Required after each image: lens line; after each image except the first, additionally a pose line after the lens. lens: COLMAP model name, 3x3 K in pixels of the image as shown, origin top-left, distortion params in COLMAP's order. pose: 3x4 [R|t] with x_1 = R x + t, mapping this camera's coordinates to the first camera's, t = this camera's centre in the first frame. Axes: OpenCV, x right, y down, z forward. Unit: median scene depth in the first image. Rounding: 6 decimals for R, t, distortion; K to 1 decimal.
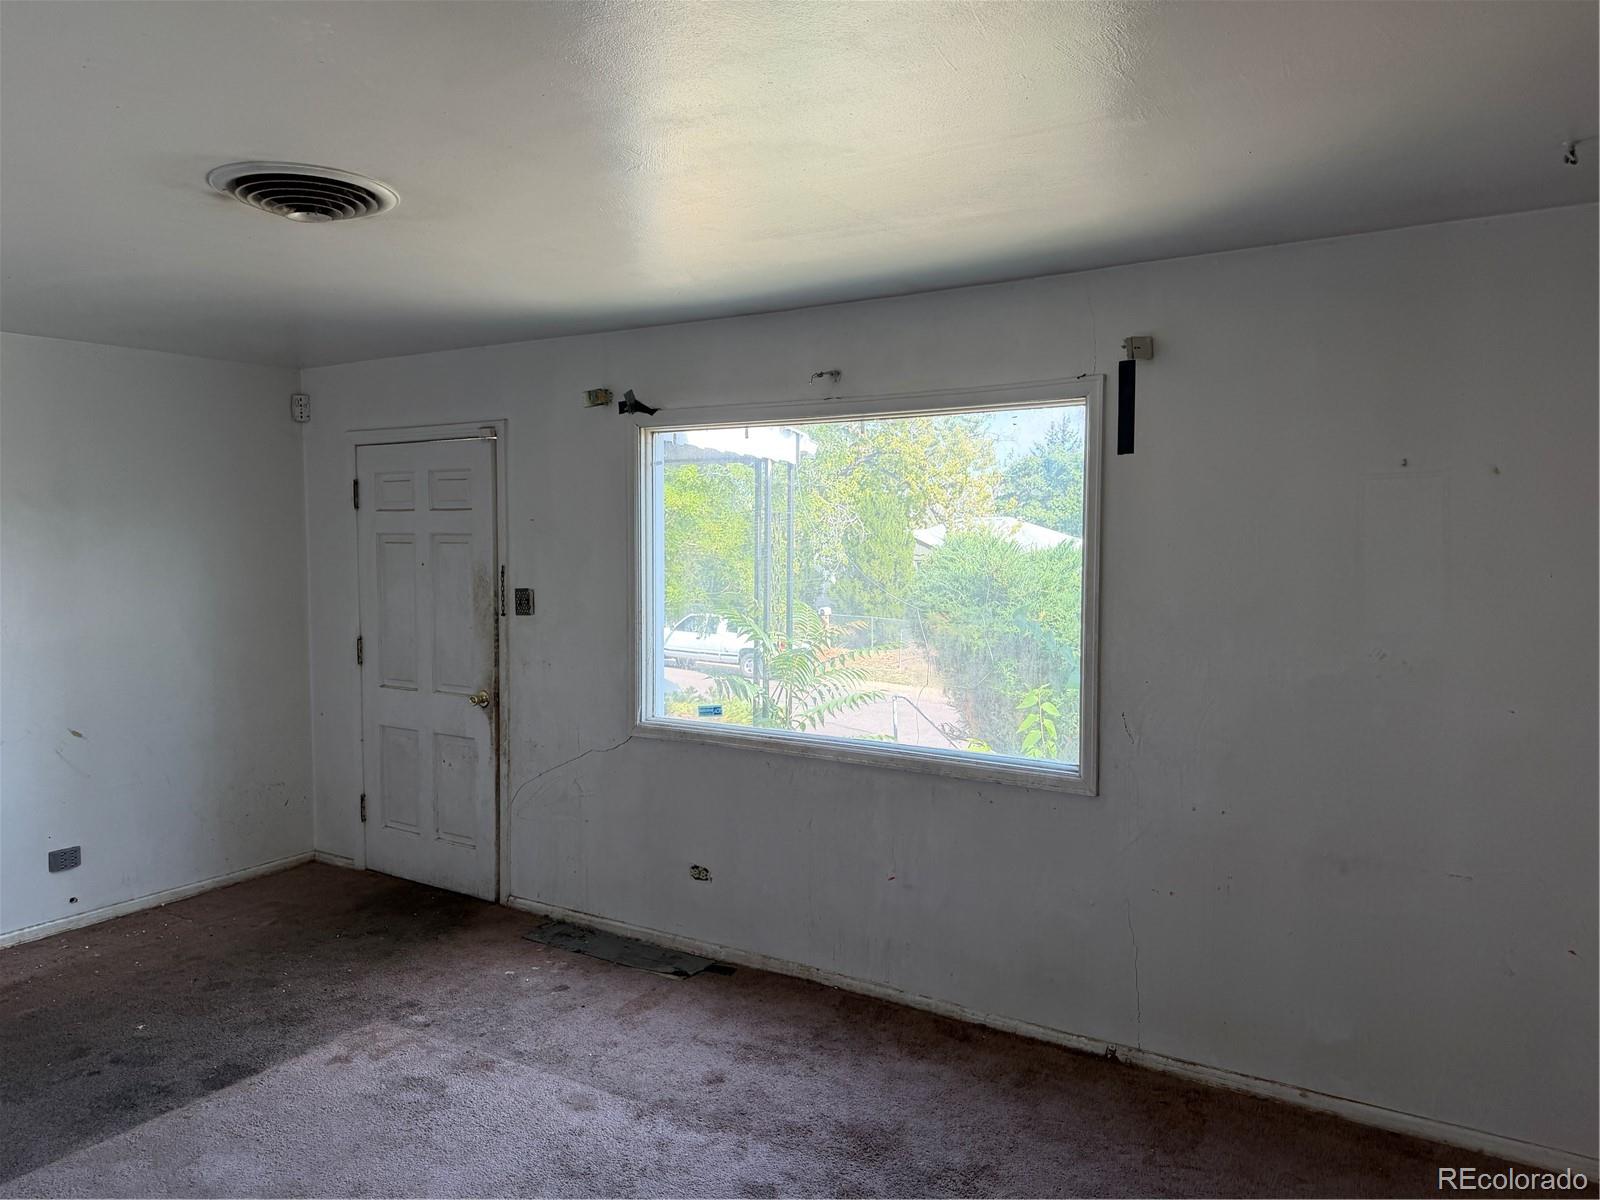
lens RADIAL K [[1143.3, 0, 805.8], [0, 1143.3, 594.0], [0, 0, 1]] dist [0.049826, -0.040707]
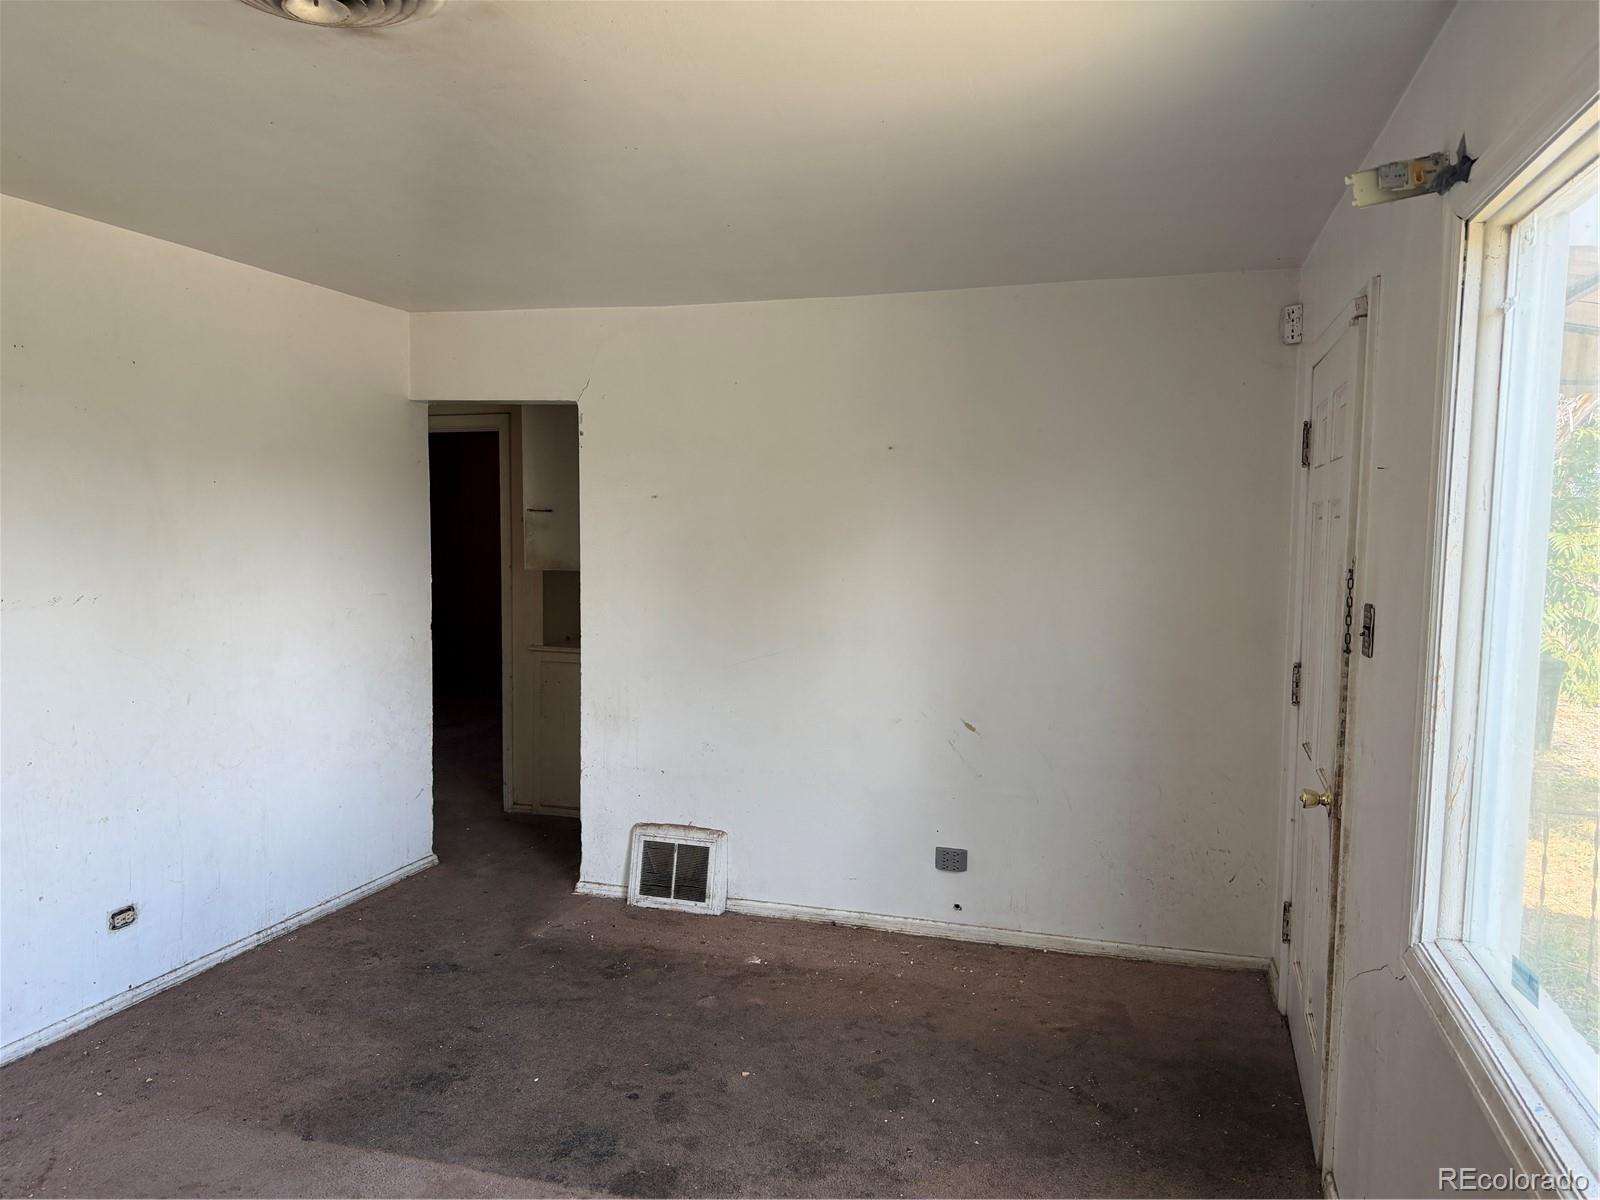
lens RADIAL K [[1143.3, 0, 805.8], [0, 1143.3, 594.0], [0, 0, 1]] dist [0.049826, -0.040707]
pose [[0.278118, 0.070692, -0.957942, 0.174968], [-0.063727, 0.996449, 0.055032, -0.022238], [0.958431, 0.045741, 0.281635, 0.603174]]
